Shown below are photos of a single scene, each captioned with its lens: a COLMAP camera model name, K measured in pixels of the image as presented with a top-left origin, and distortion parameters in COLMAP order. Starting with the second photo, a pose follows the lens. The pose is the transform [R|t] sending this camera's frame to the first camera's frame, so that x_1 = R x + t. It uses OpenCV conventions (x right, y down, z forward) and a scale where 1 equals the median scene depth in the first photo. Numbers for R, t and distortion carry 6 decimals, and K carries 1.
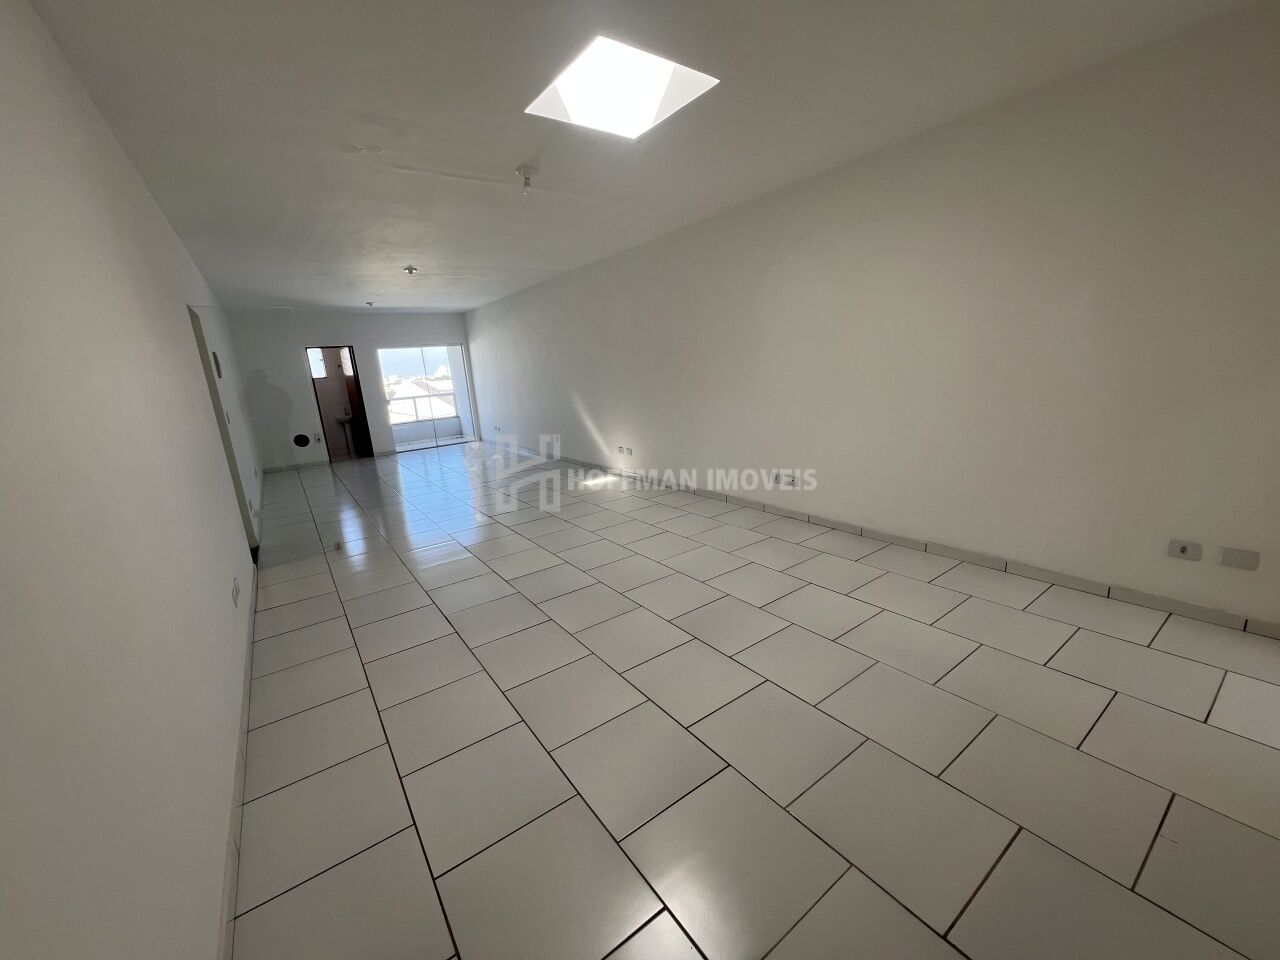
lens RADIAL K [[510.1, 0, 640.4], [0, 510.1, 474.0], [0, 0, 1]] dist [-0.007559, 0.001101]
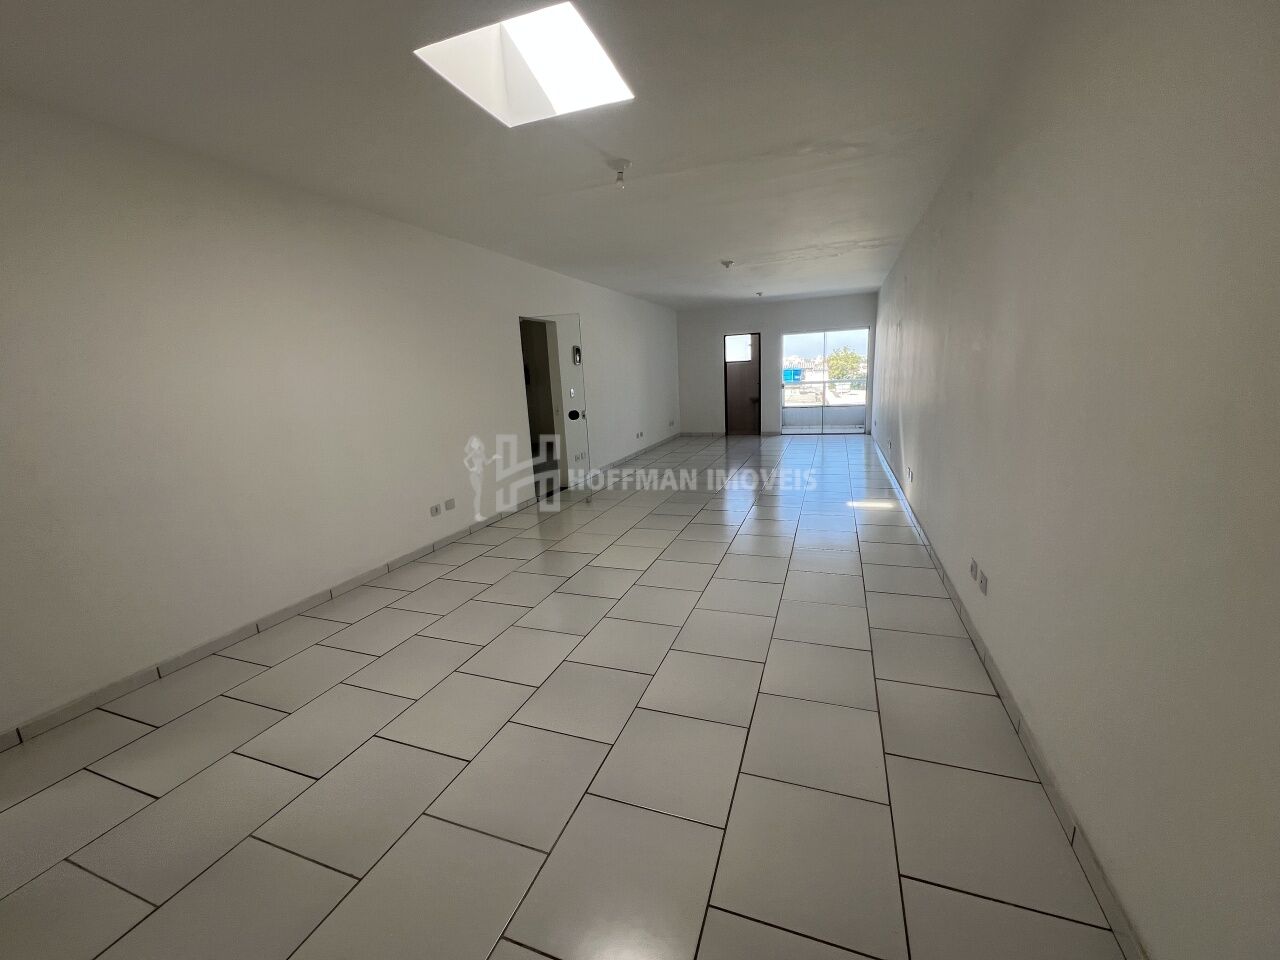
lens RADIAL K [[510.1, 0, 650.5], [0, 510.1, 483.7], [0, 0, 1]] dist [-0.007559, 0.001101]
pose [[0.561978, 0.213320, -0.799172, 0.238939], [-0.163671, 0.975747, 0.145359, -0.052457], [0.810798, 0.049113, 0.583263, 0.172308]]
